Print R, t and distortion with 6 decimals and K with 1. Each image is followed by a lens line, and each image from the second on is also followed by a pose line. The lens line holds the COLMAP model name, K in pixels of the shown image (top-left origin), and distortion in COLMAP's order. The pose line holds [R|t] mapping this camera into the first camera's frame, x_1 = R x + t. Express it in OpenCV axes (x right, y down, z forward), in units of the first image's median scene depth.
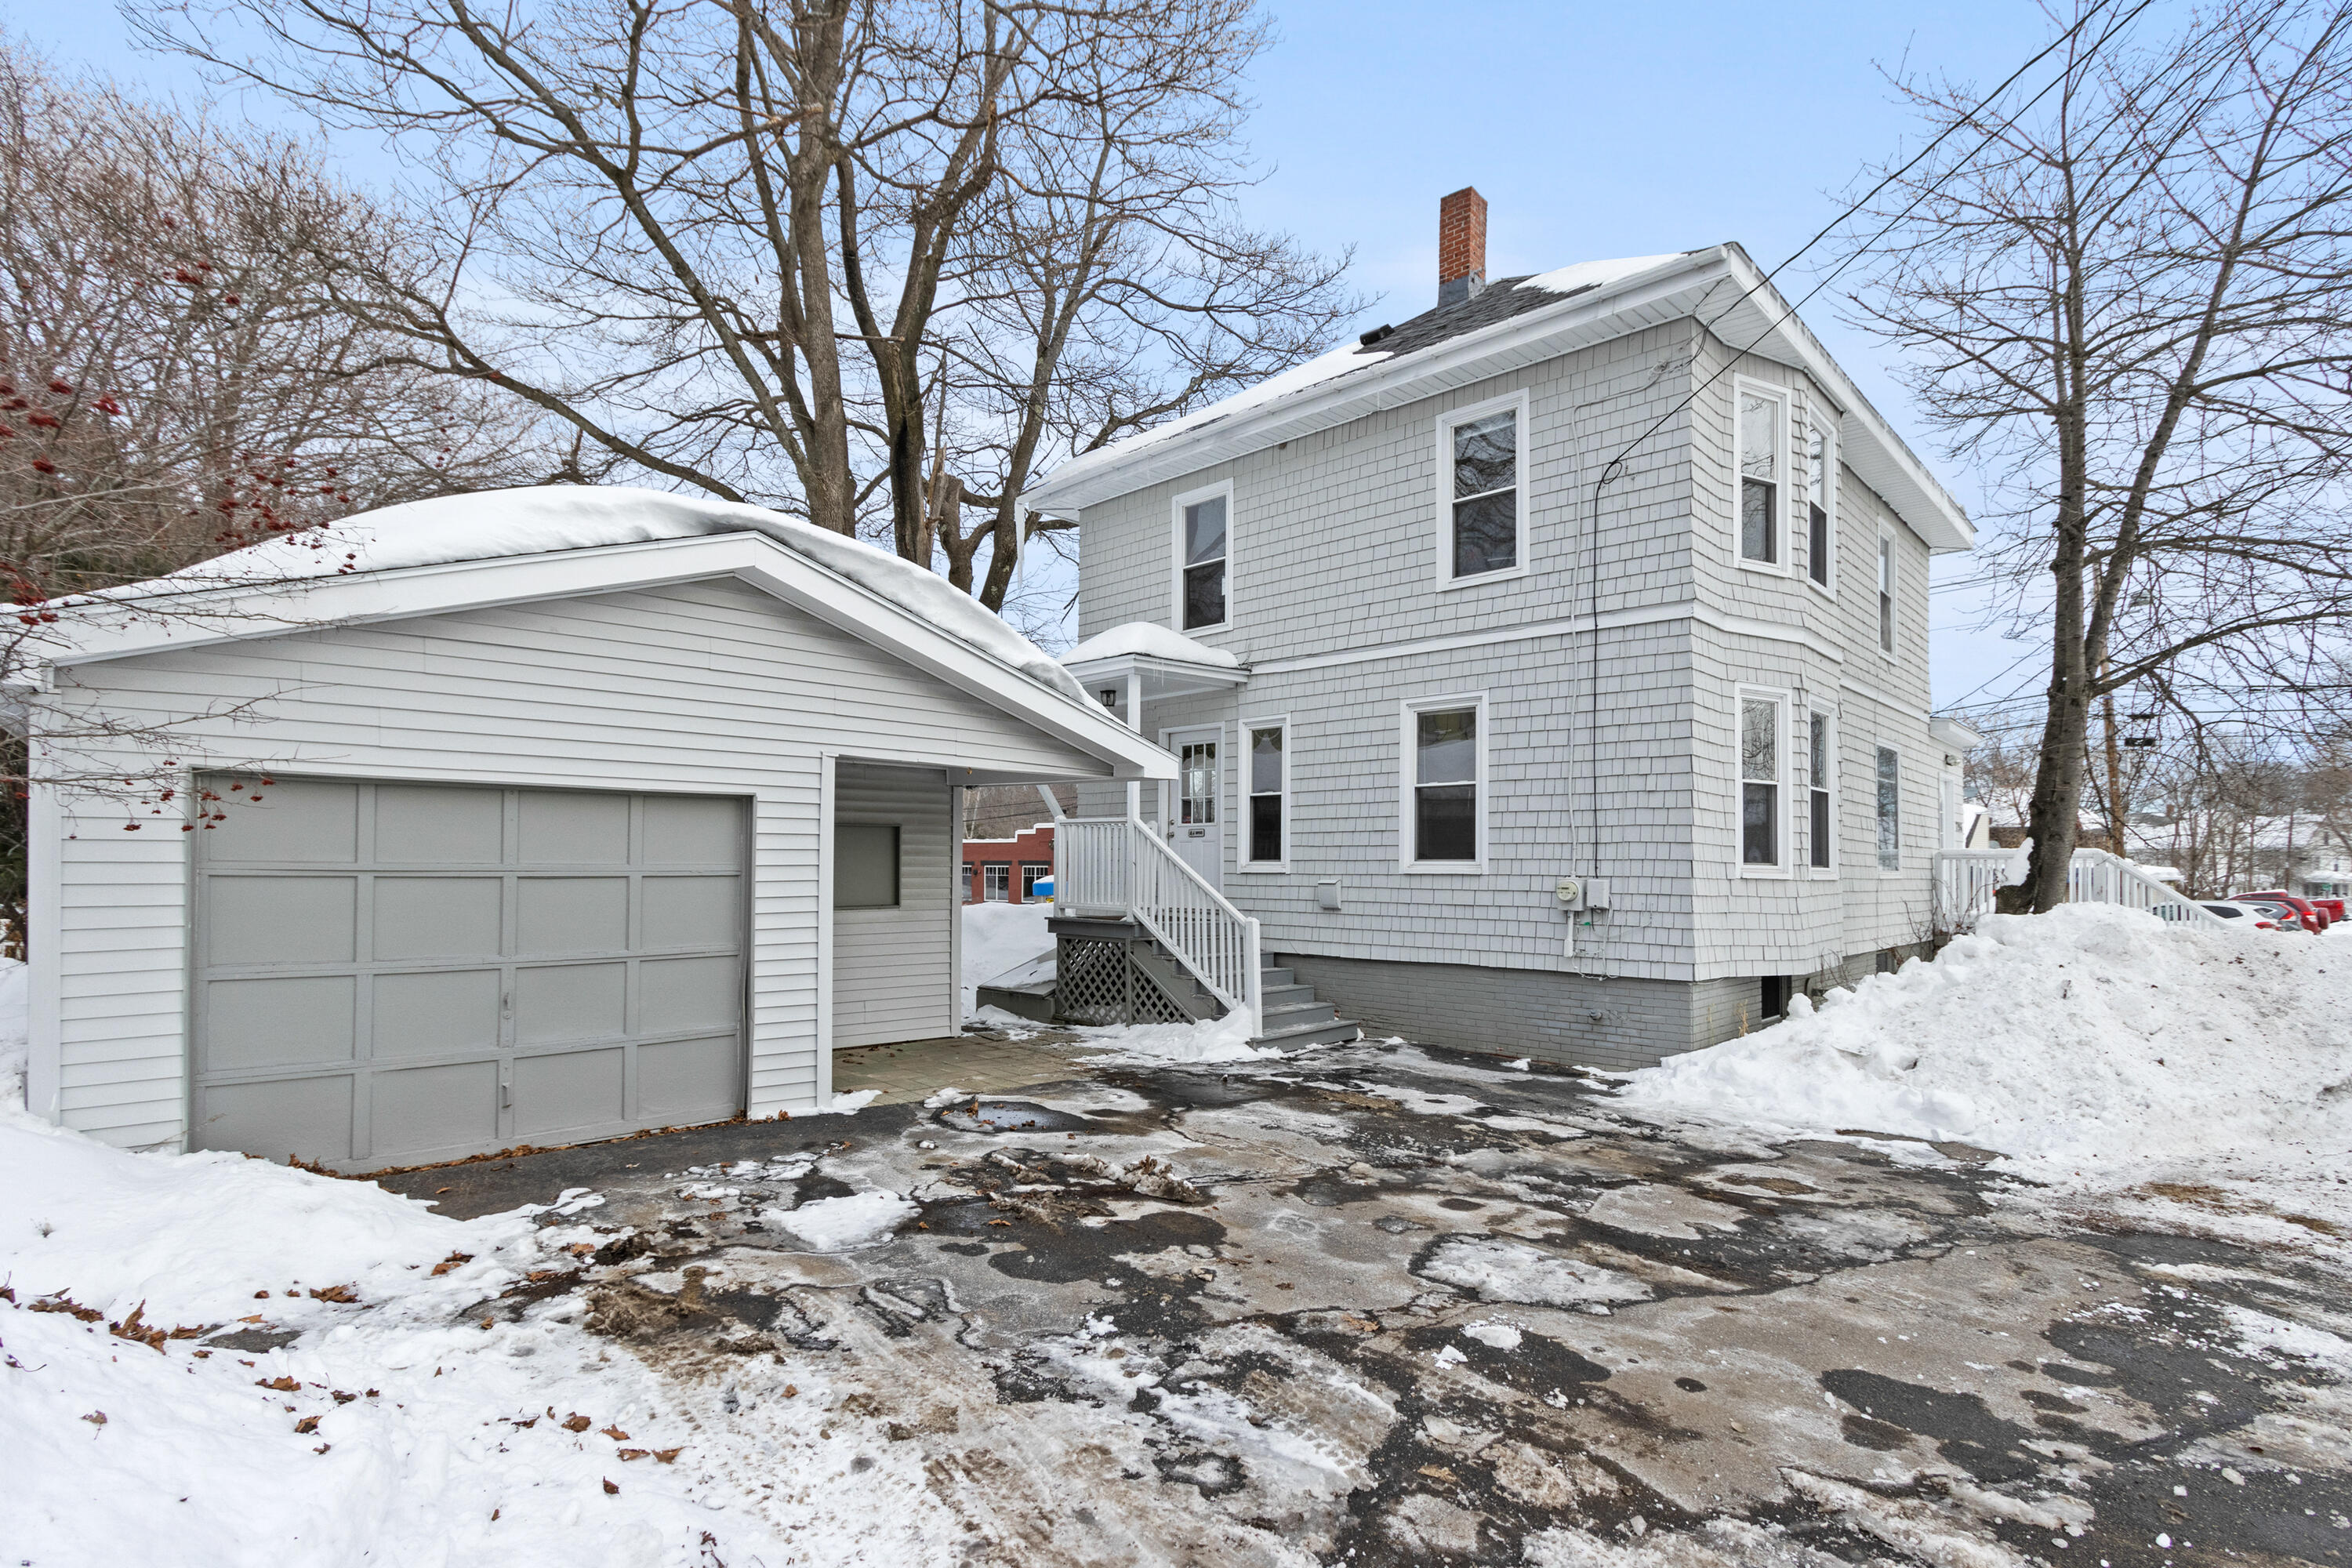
lens RADIAL K [[1131.8, 0, 1194.8], [0, 1131.8, 867.6], [0, 0, 1]] dist [0.002828, -0.000938]
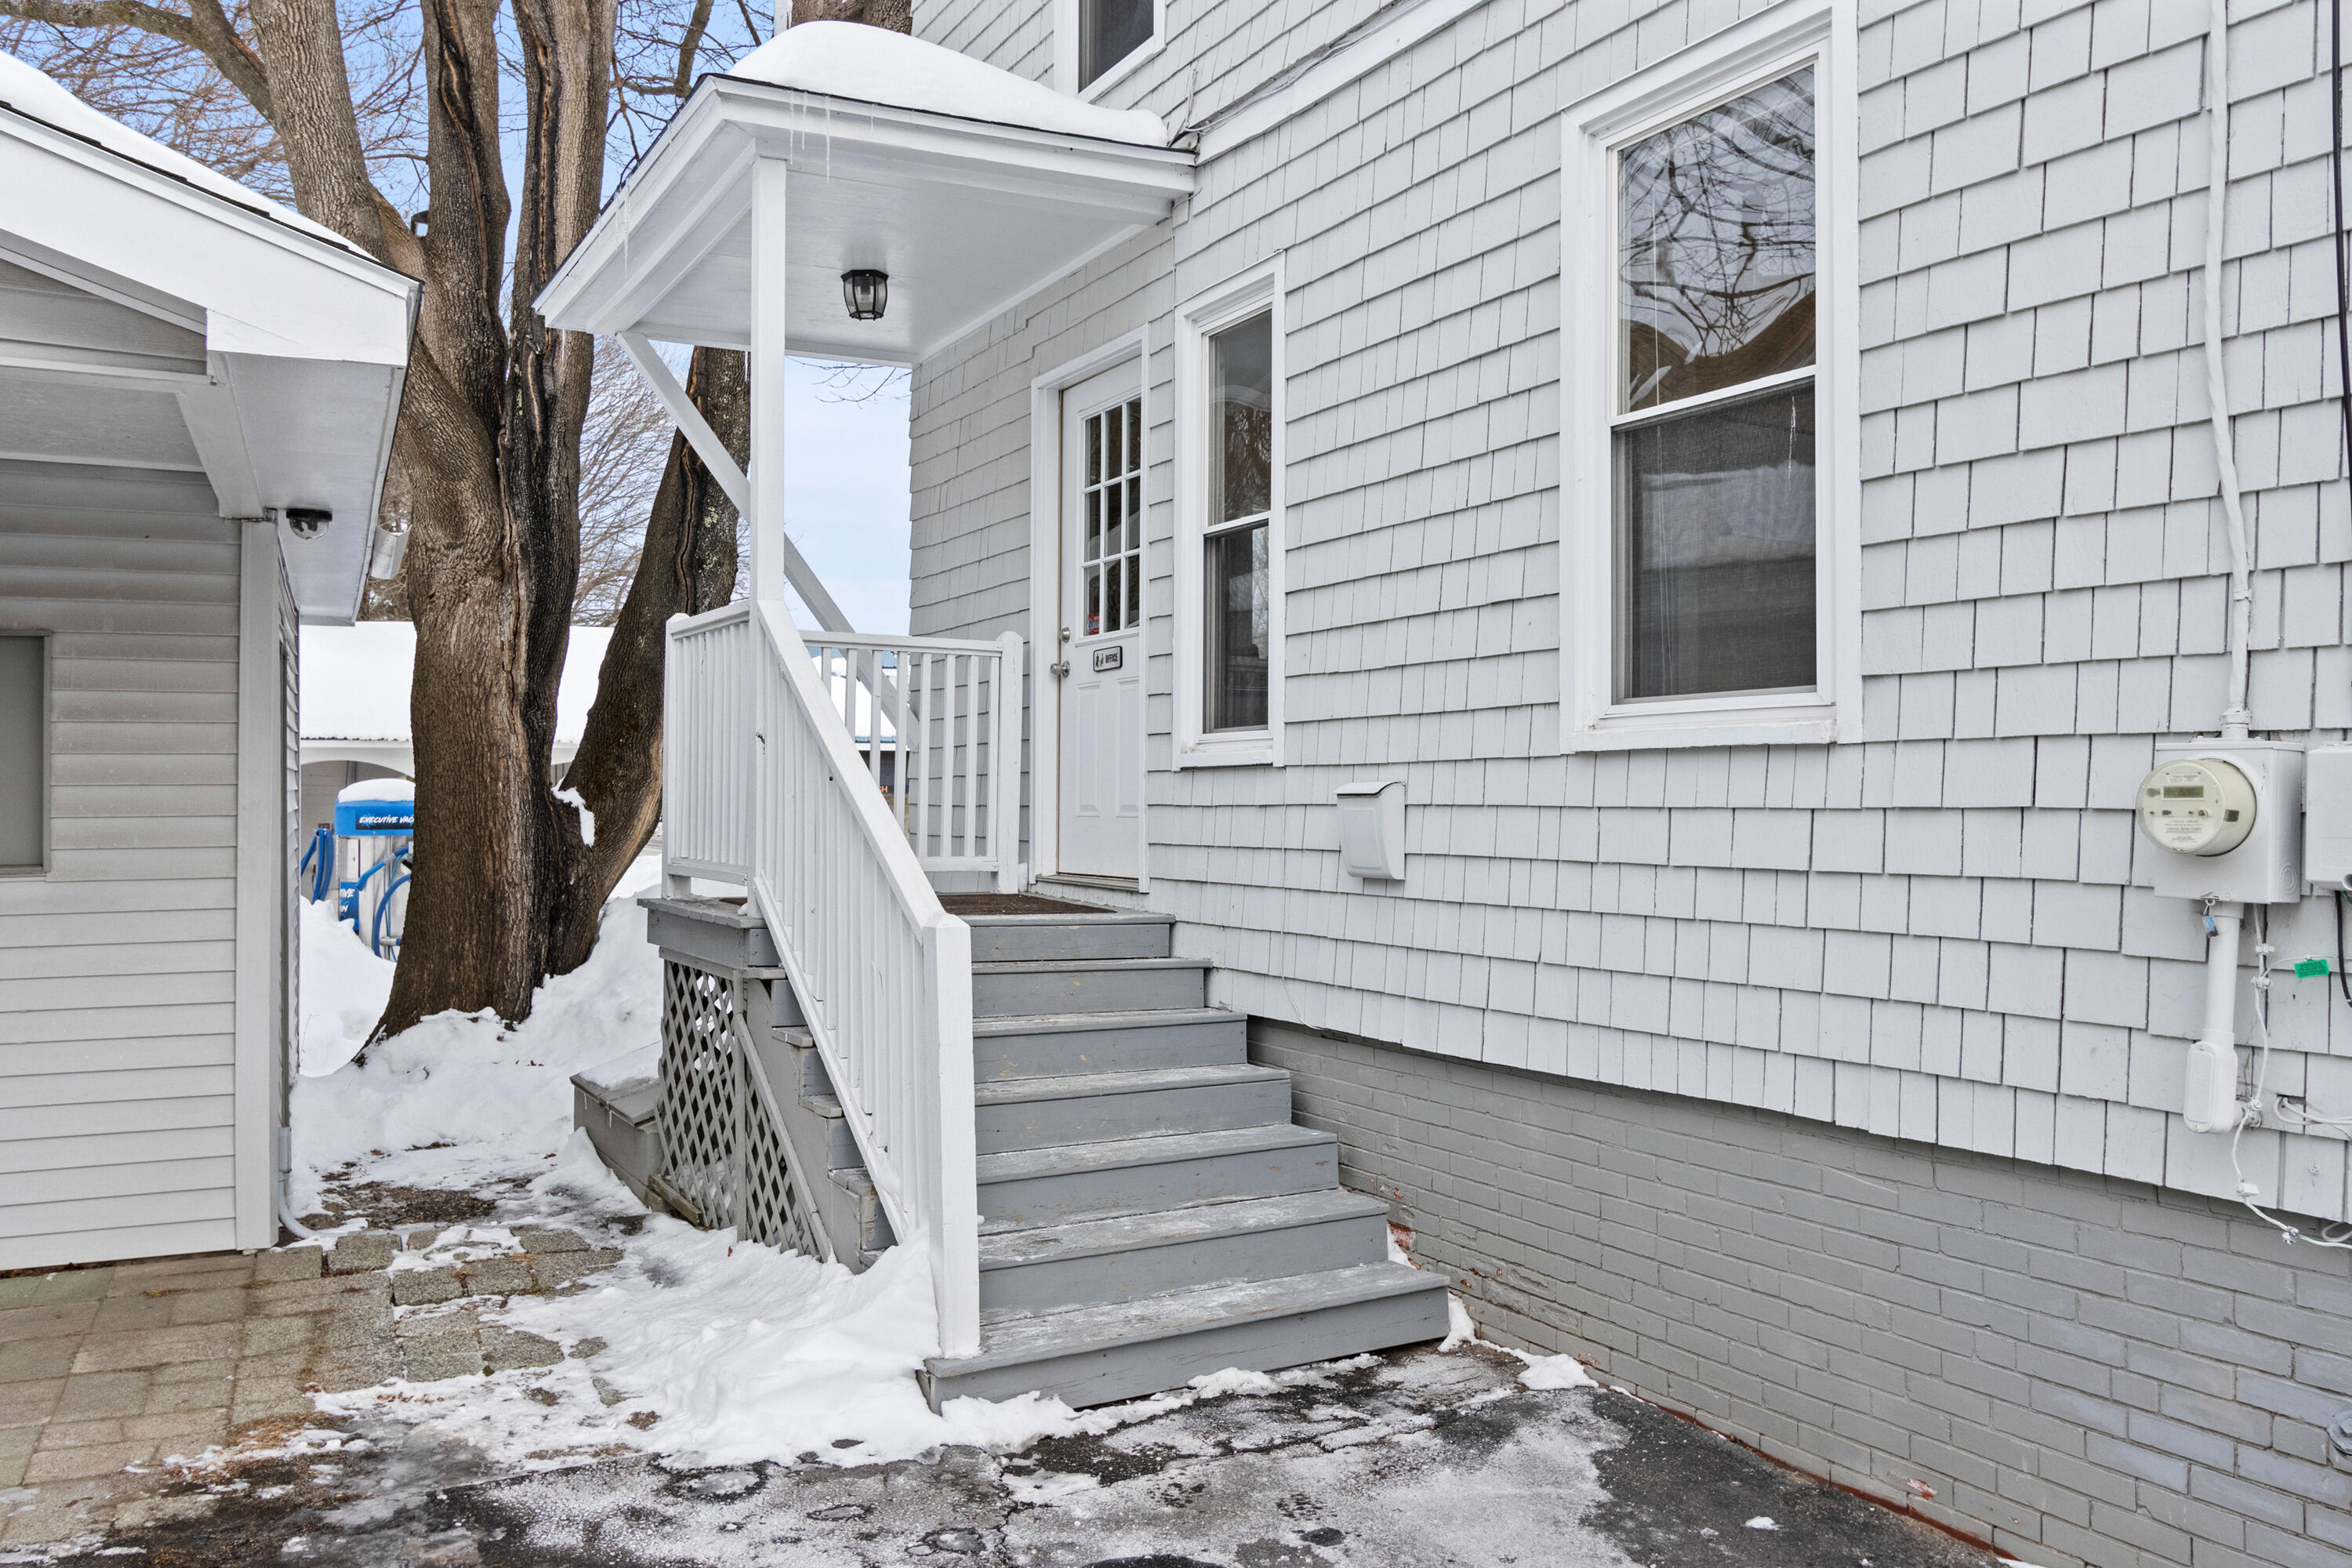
lens RADIAL K [[1808.6, 0, 1177.6], [0, 1808.6, 786.7], [0, 0, 1]] dist [0.000760, 0.000826]
pose [[0.957777, -0.011376, -0.287288, 0.224310], [0.009358, 0.999921, -0.008399, 0.016747], [0.287361, 0.005356, 0.957807, 0.578265]]
